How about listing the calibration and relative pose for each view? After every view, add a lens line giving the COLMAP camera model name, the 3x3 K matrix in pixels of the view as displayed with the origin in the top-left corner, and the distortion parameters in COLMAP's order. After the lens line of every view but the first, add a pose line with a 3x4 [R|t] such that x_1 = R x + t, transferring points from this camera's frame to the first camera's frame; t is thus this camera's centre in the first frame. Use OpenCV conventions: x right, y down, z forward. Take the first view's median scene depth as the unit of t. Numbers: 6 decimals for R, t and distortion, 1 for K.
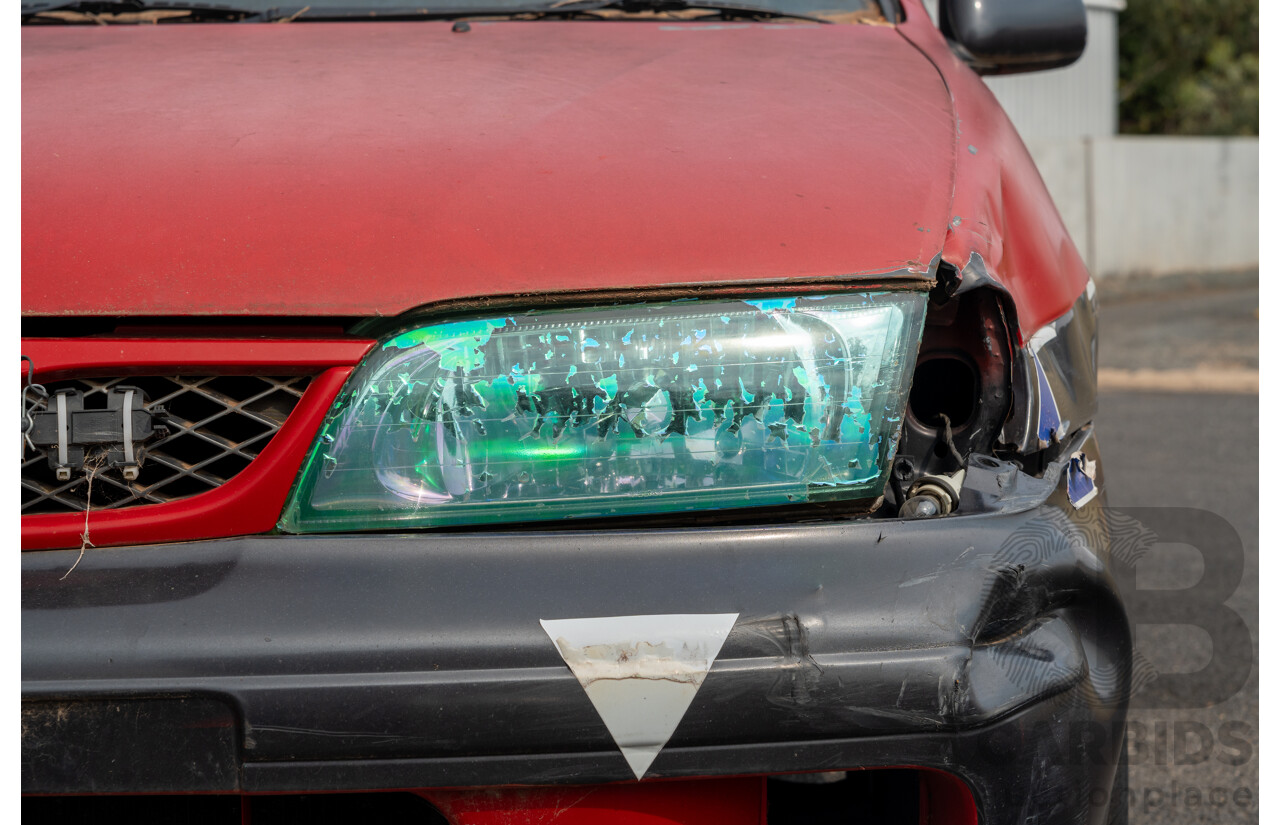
lens RADIAL K [[2419.5, 0, 640.0], [0, 2419.5, 412.5], [0, 0, 1]] dist [0.039482, 0.295330]
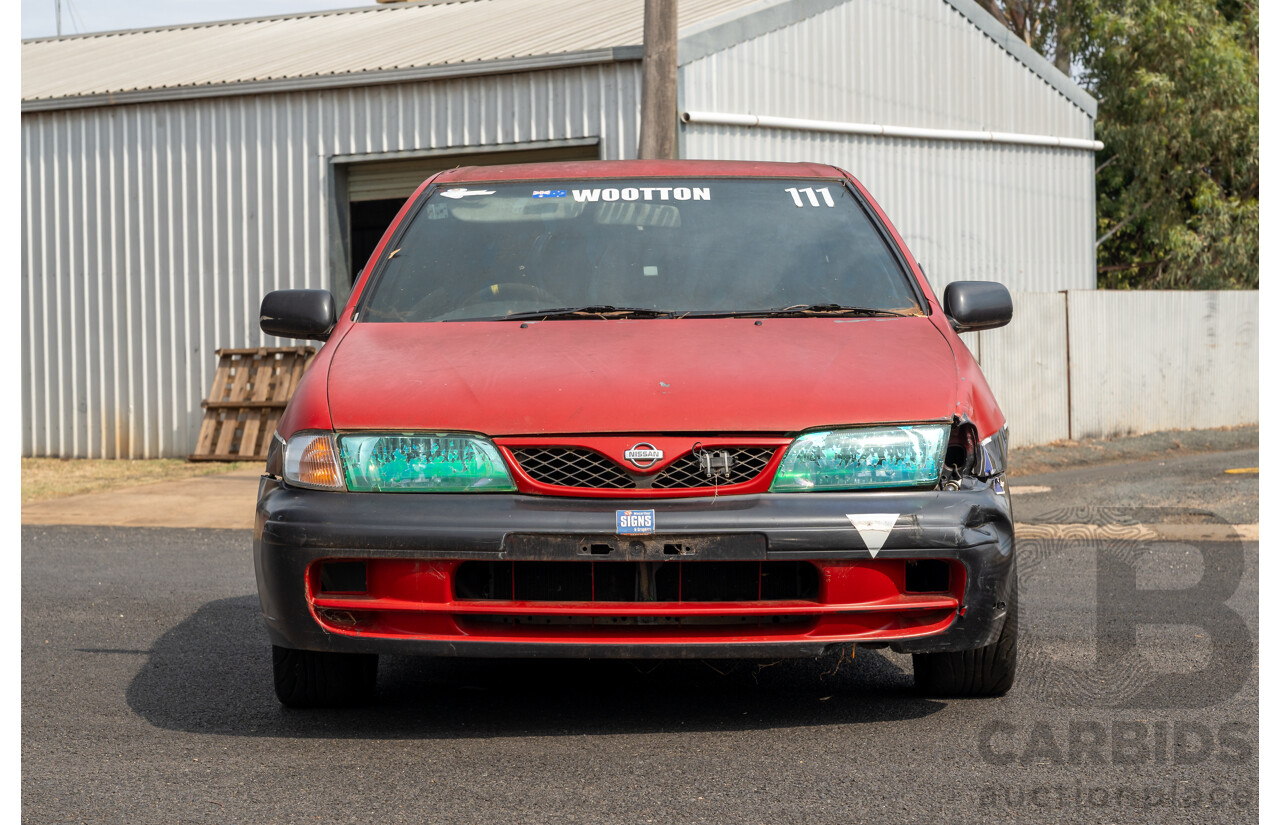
lens RADIAL K [[3083.8, 0, 640.0], [0, 3083.8, 412.5], [0, 0, 1]] dist [-0.004942, -0.071140]
pose [[0.999312, 0.000607, 0.037087, -0.497528], [0.001802, 0.997891, -0.064882, 0.222178], [-0.037049, 0.064904, 0.997204, -3.437912]]
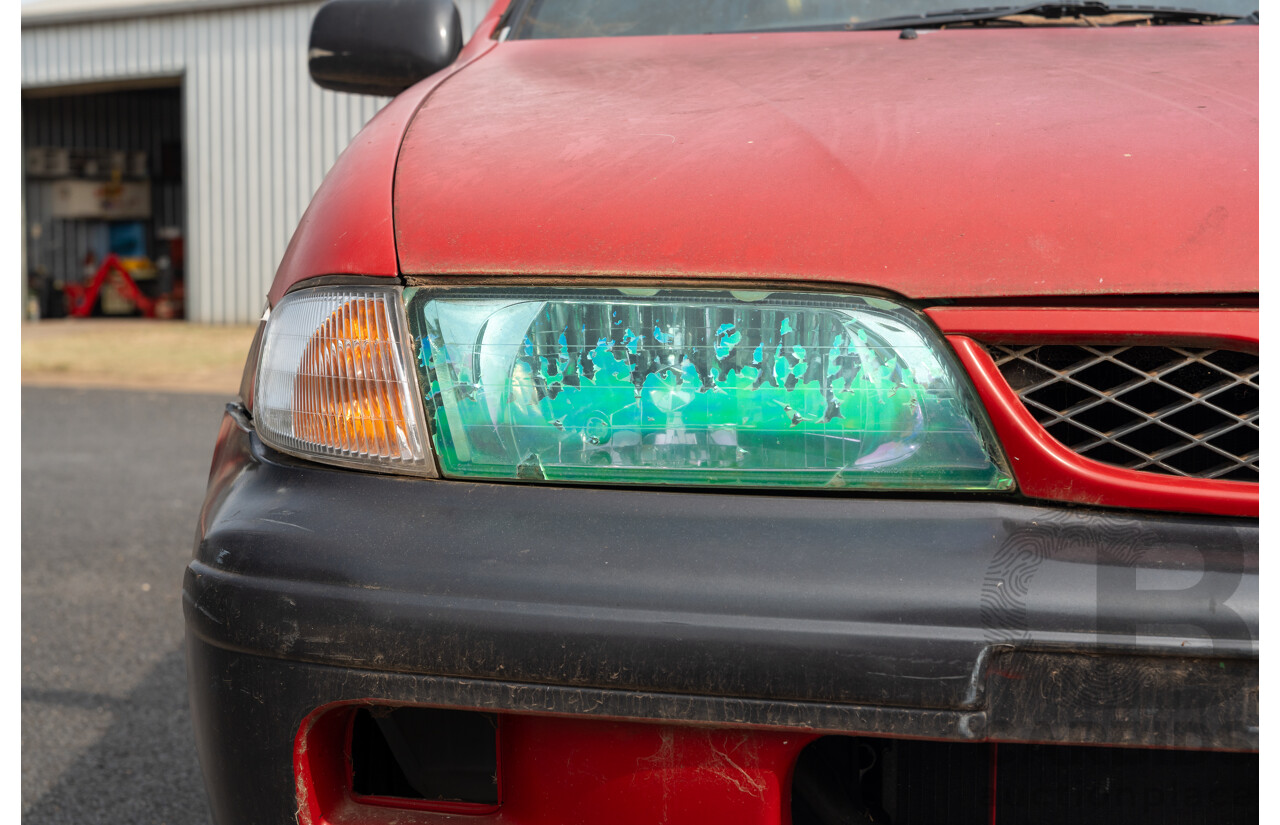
lens RADIAL K [[2419.5, 0, 640.0], [0, 2419.5, 412.5], [0, 0, 1]] dist [0.039482, 0.295330]
pose [[0.999796, 0.012555, -0.015833, -0.649732], [-0.012797, 0.999801, -0.015283, 0.031522], [0.015638, 0.015482, 0.999758, -0.019309]]
